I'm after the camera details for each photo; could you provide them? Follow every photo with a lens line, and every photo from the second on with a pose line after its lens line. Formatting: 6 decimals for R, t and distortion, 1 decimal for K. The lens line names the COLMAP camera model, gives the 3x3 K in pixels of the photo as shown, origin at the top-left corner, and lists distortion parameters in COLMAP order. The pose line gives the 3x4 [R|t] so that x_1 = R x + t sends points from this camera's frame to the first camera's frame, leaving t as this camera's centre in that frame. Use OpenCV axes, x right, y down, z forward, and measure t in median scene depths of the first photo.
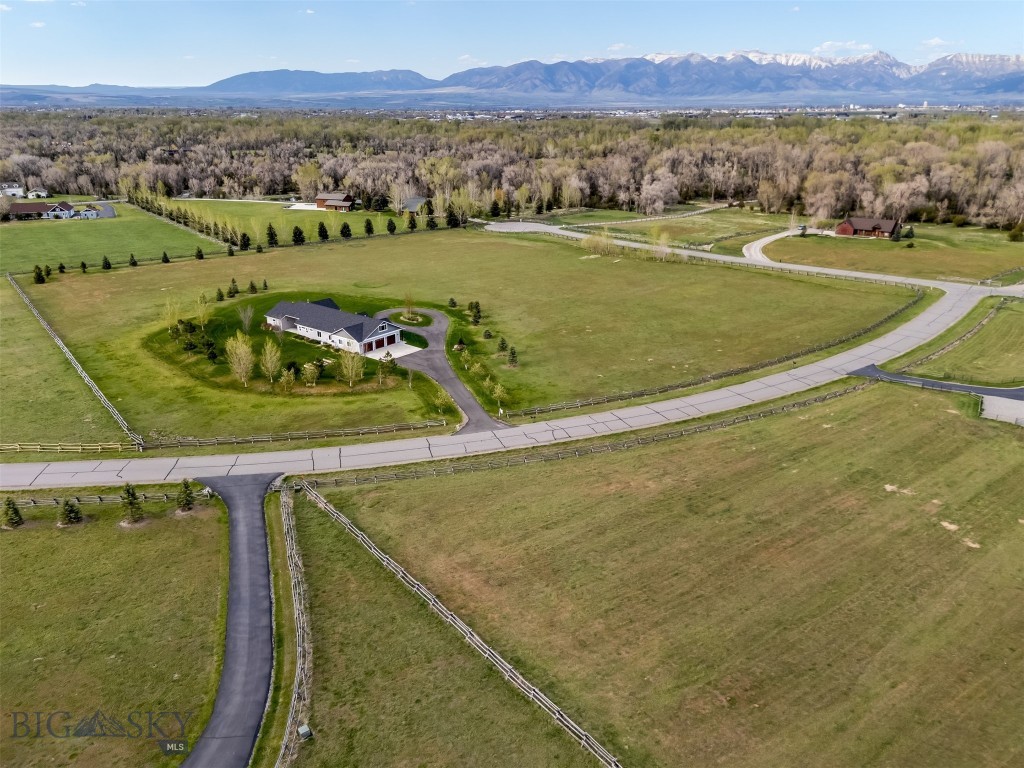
lens RADIAL K [[757.9, 0, 509.7], [0, 757.9, 384.4], [0, 0, 1]] dist [0.076826, -0.061133]
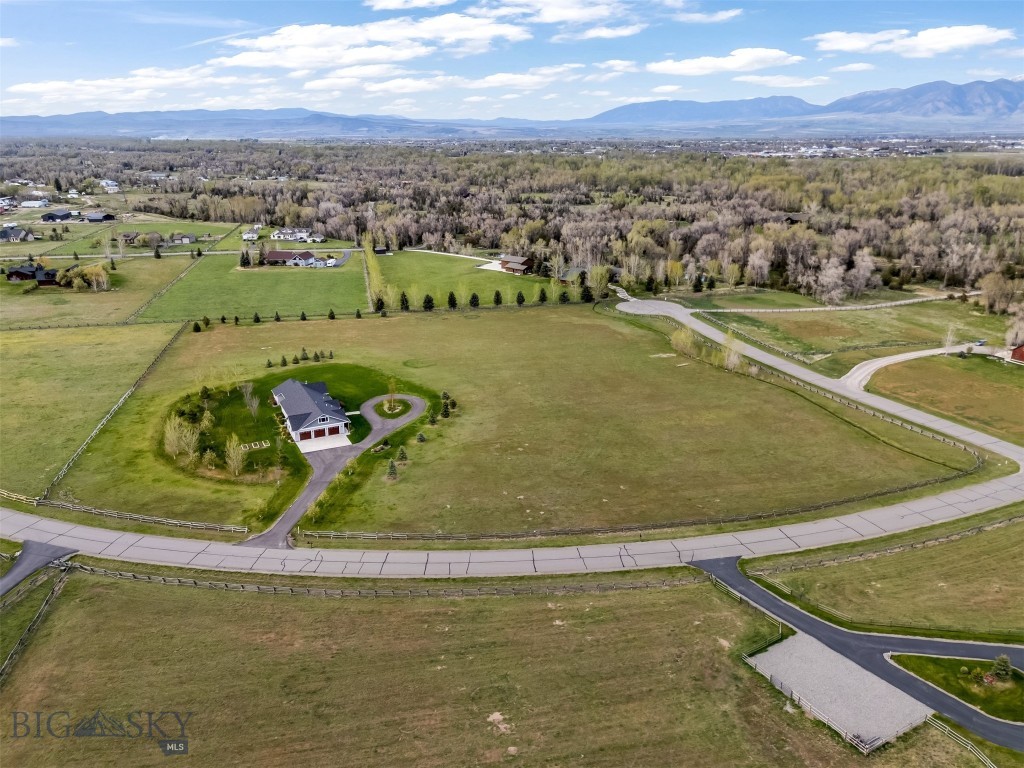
lens RADIAL K [[756.9, 0, 511.8], [0, 756.9, 386.0], [0, 0, 1]] dist [0.085031, -0.078712]
pose [[0.899526, 0.136869, -0.414873, 0.300040], [-0.149044, 0.988826, 0.003065, -0.094078], [0.410657, 0.059077, 0.909874, 0.053153]]
